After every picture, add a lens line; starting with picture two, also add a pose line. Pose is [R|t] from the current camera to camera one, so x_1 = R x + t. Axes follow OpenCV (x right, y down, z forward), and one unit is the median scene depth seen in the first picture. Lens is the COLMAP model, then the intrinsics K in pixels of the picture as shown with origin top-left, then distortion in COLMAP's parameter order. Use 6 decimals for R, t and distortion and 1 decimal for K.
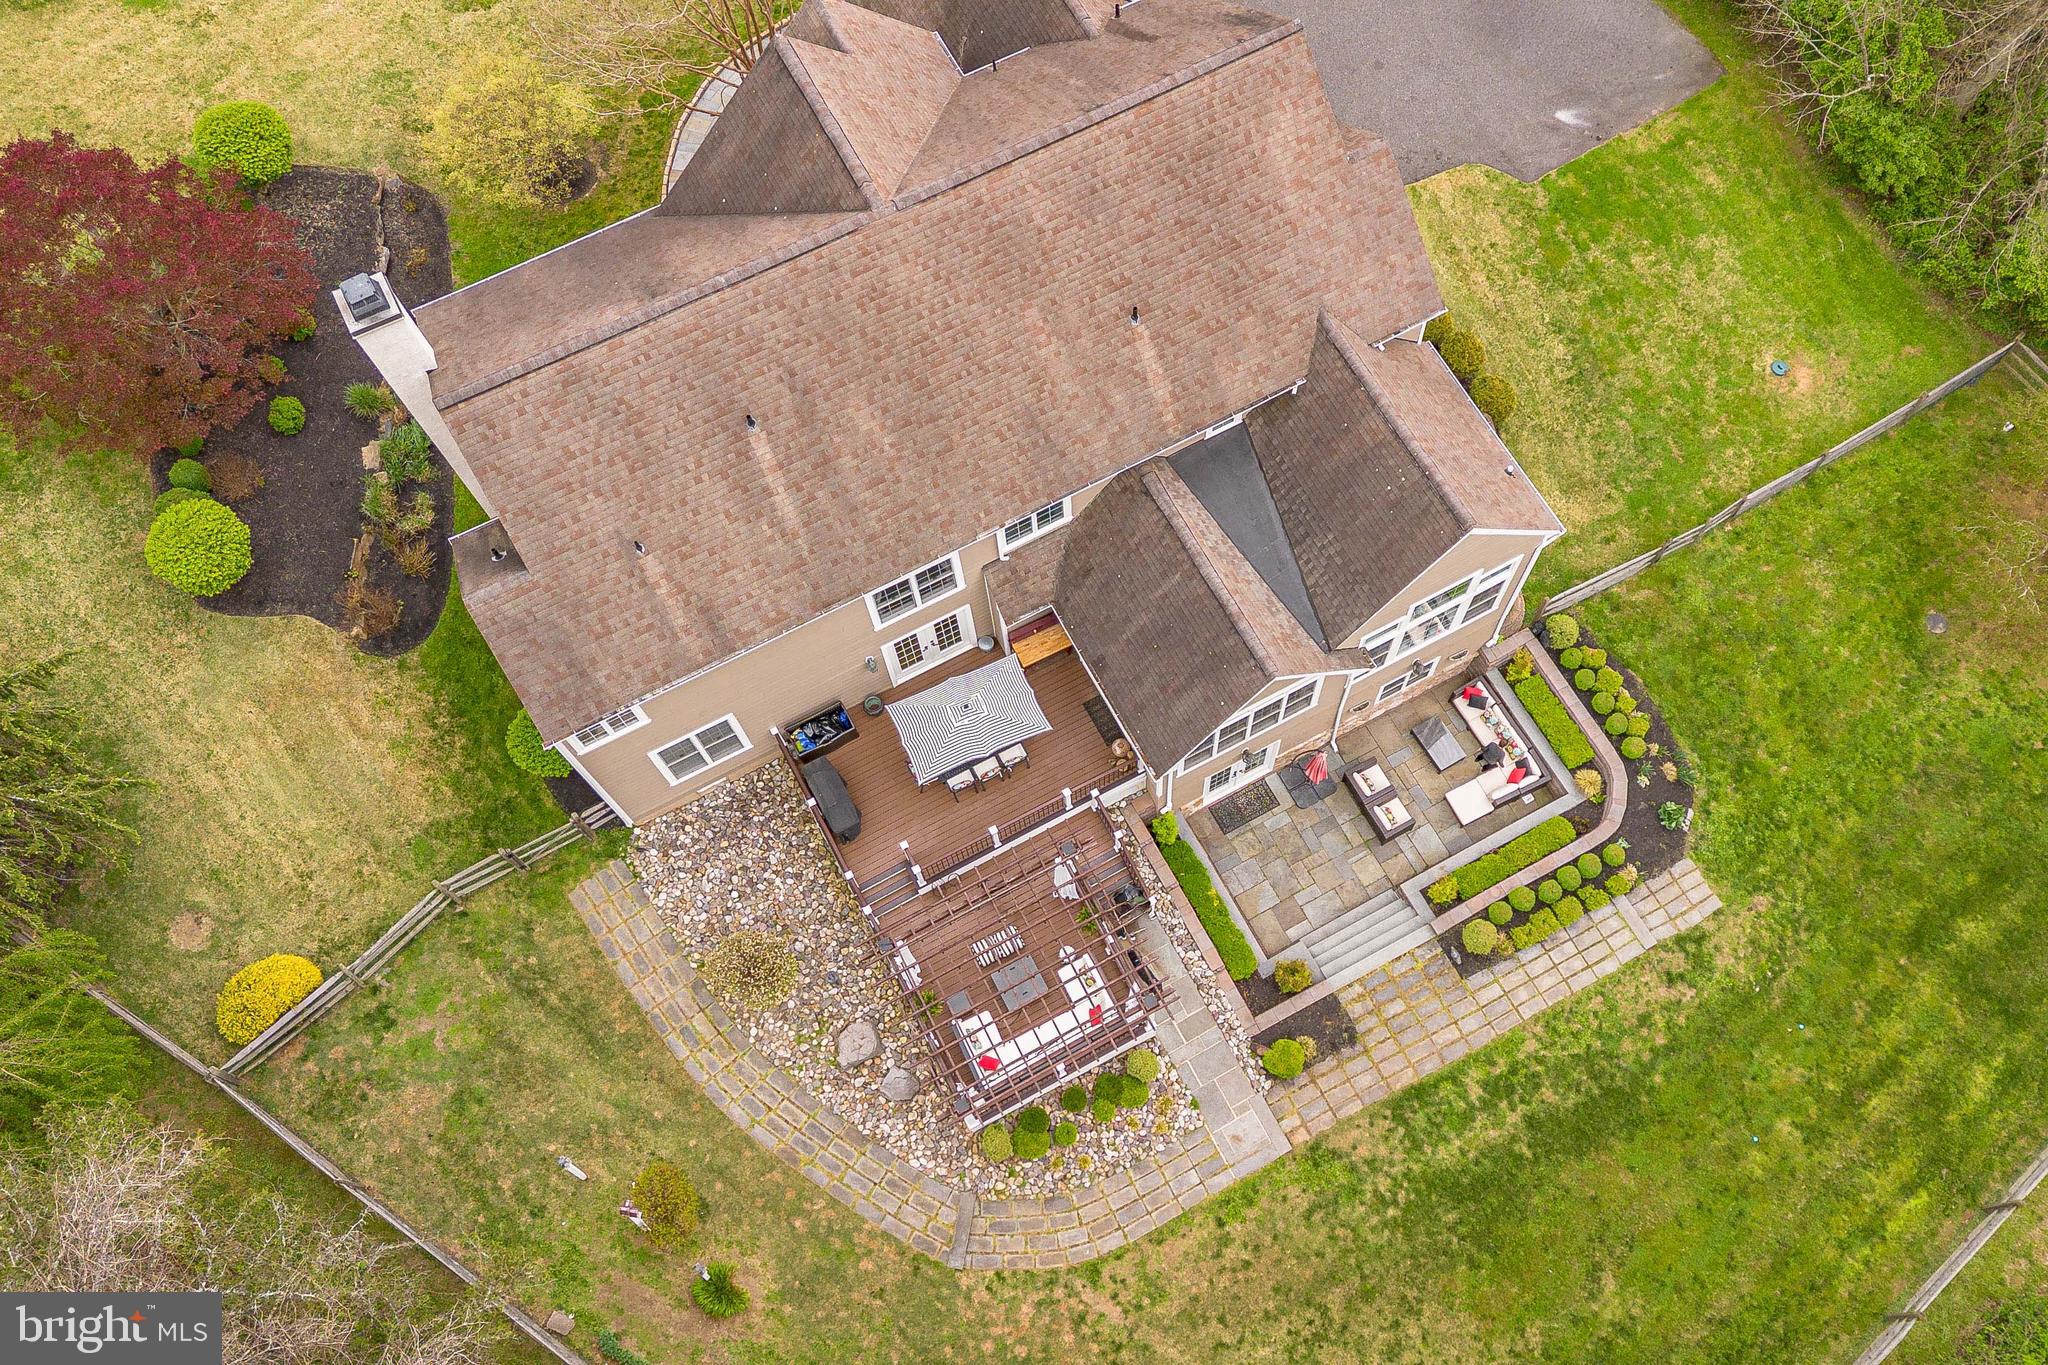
lens RADIAL K [[1723.7, 0, 1113.7], [0, 1723.7, 673.0], [0, 0, 1]] dist [0.084752, -0.071192]
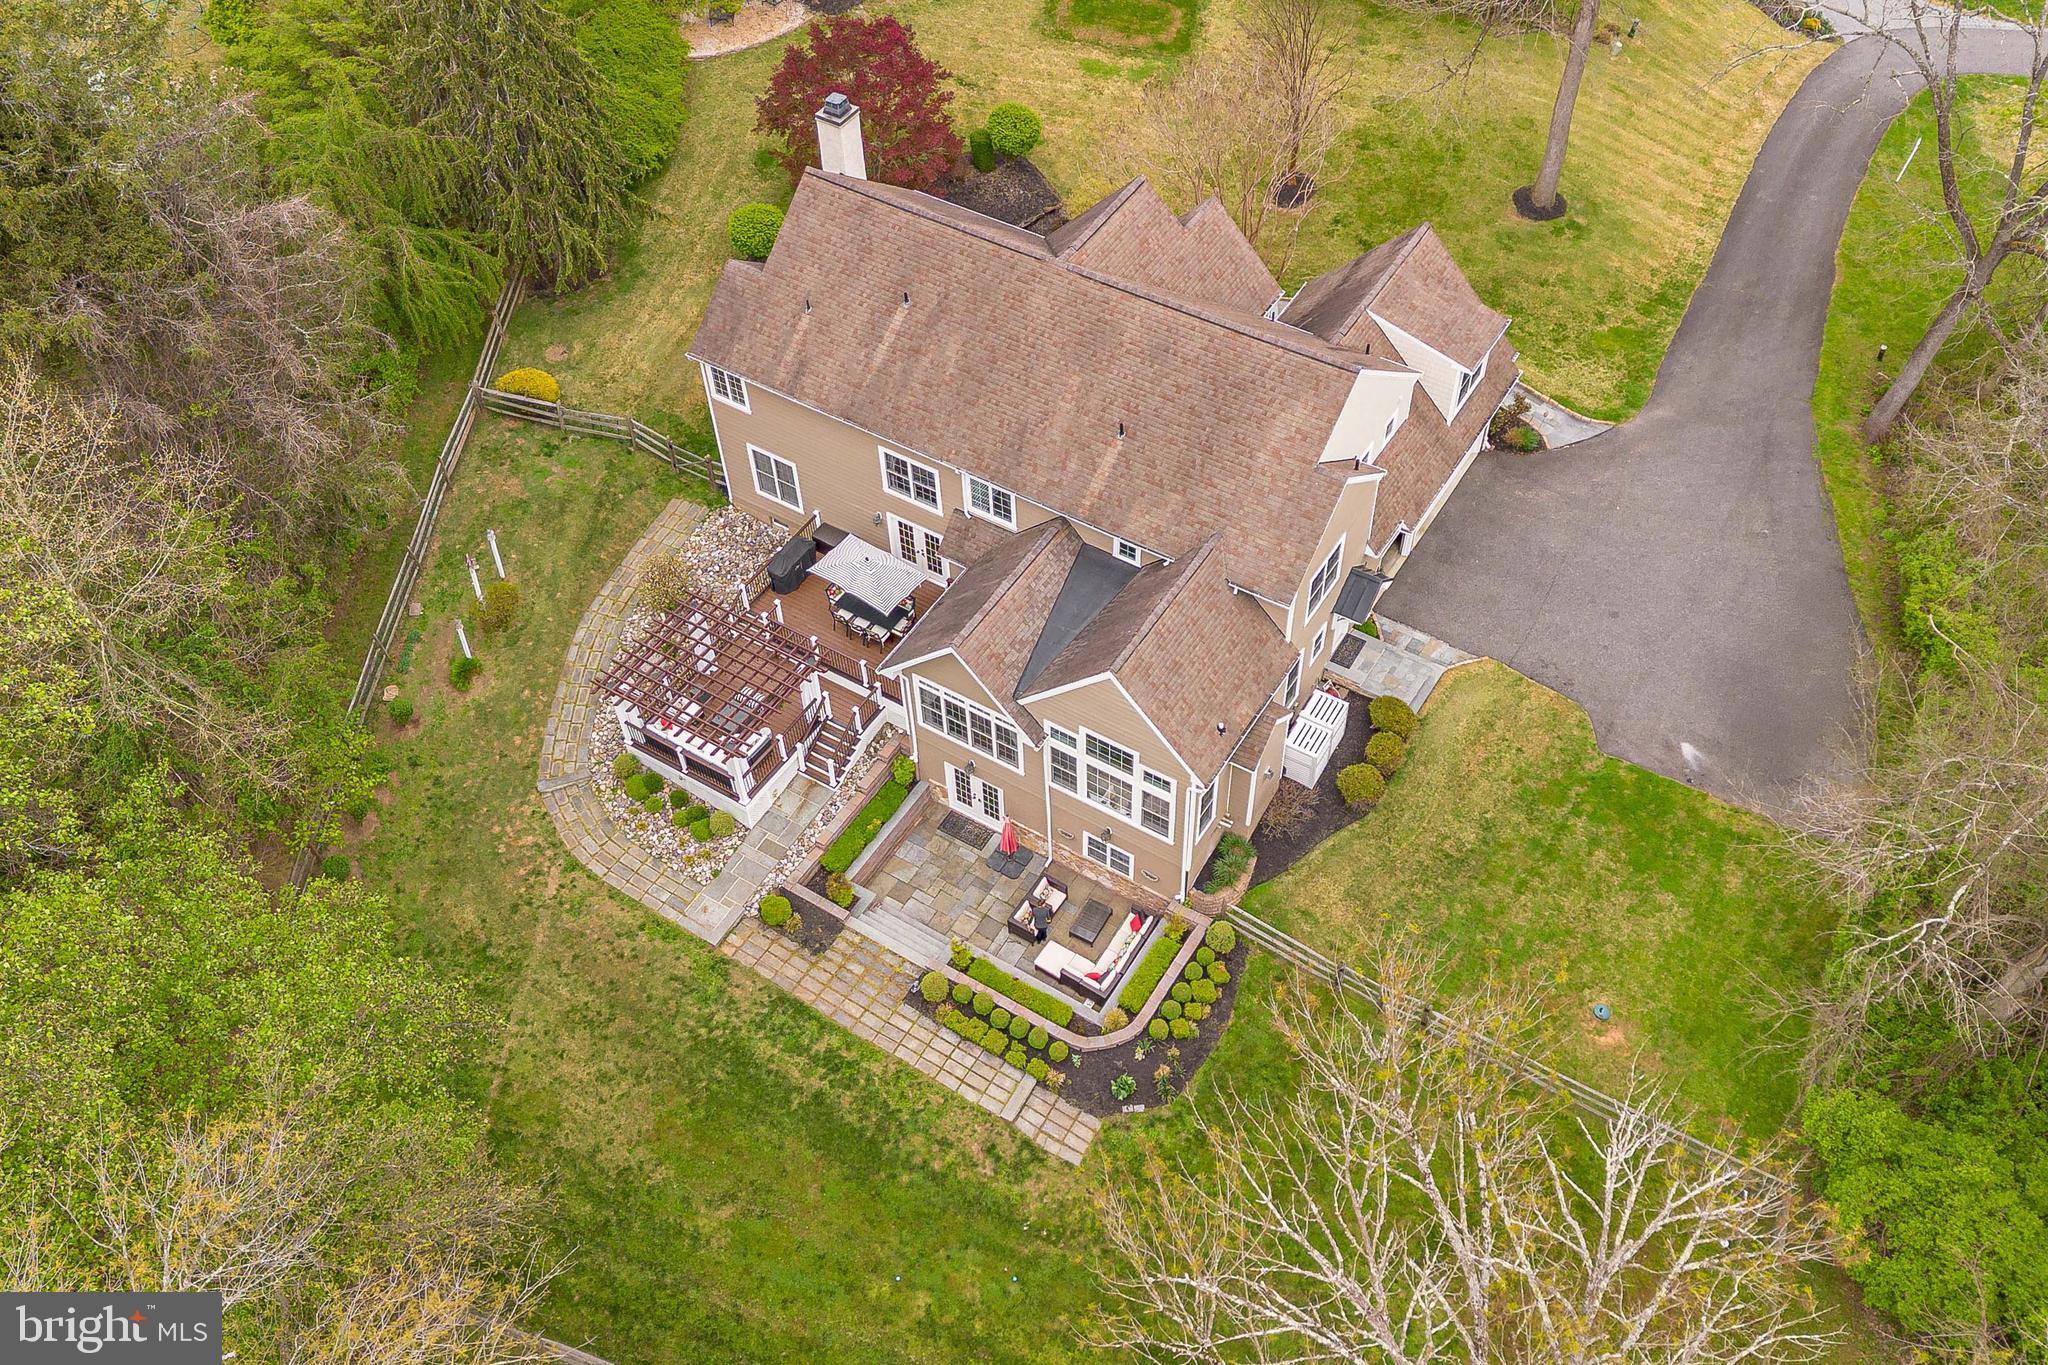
lens RADIAL K [[1723.7, 0, 1042.2], [0, 1723.7, 691.6], [0, 0, 1]] dist [0.084752, -0.071192]
pose [[0.491231, 0.665346, -0.562145, 0.784217], [-0.799483, 0.600565, 0.012190, -0.043887], [0.345715, 0.443437, 0.826949, -0.048645]]
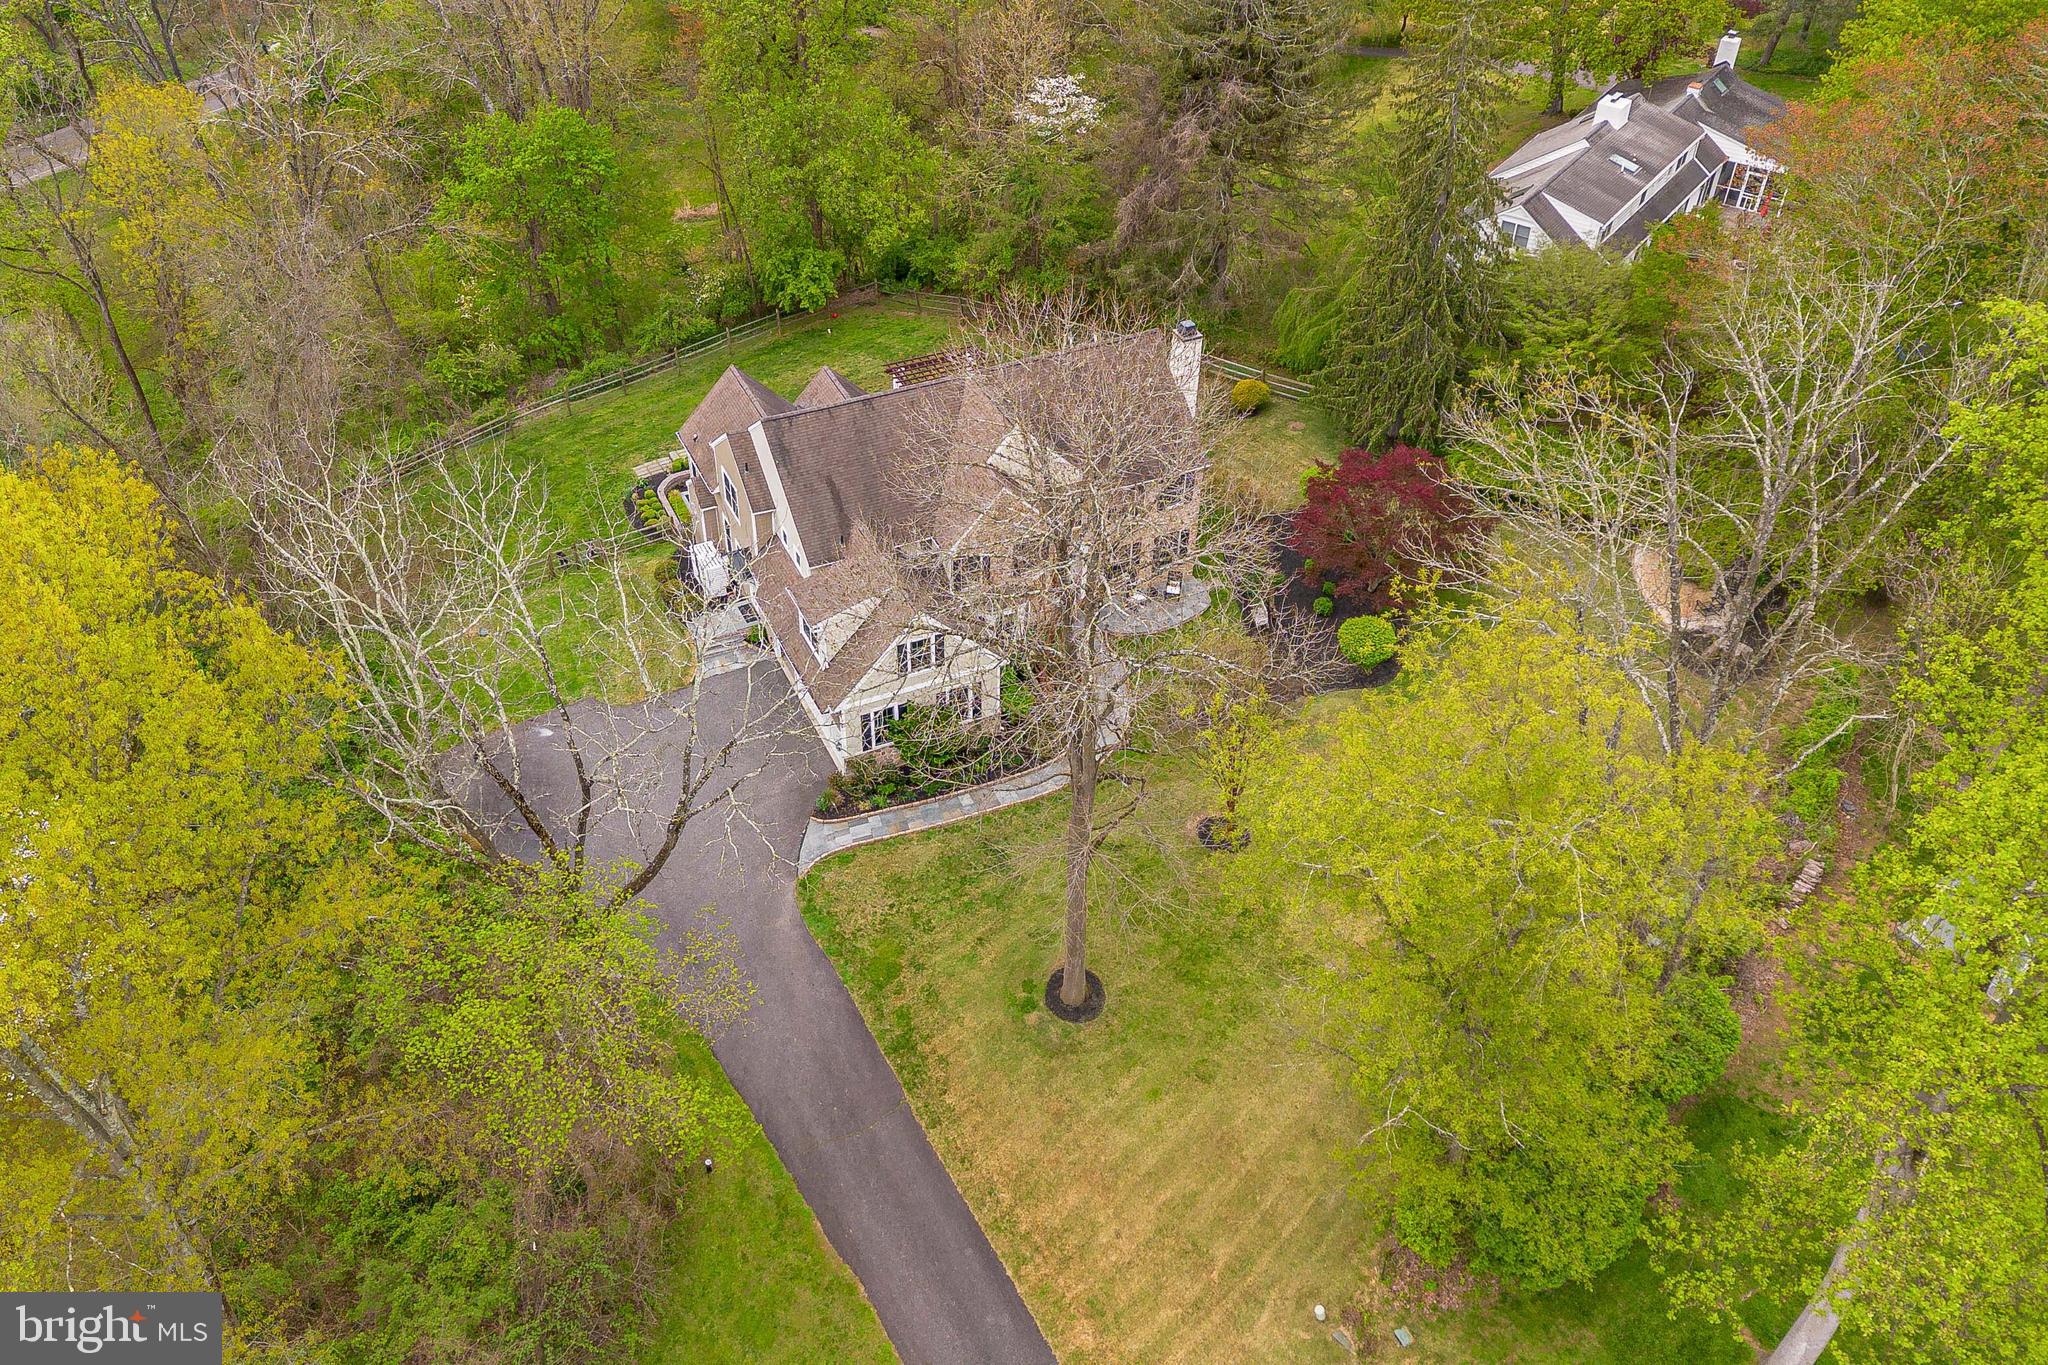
lens RADIAL K [[1723.7, 0, 964.9], [0, 1723.7, 687.0], [0, 0, 1]] dist [0.084752, -0.071192]
pose [[-0.995743, -0.051352, 0.076538, -0.265670], [0.088737, -0.309664, 0.946696, -2.081166], [-0.024913, 0.949458, 0.312903, 0.586134]]
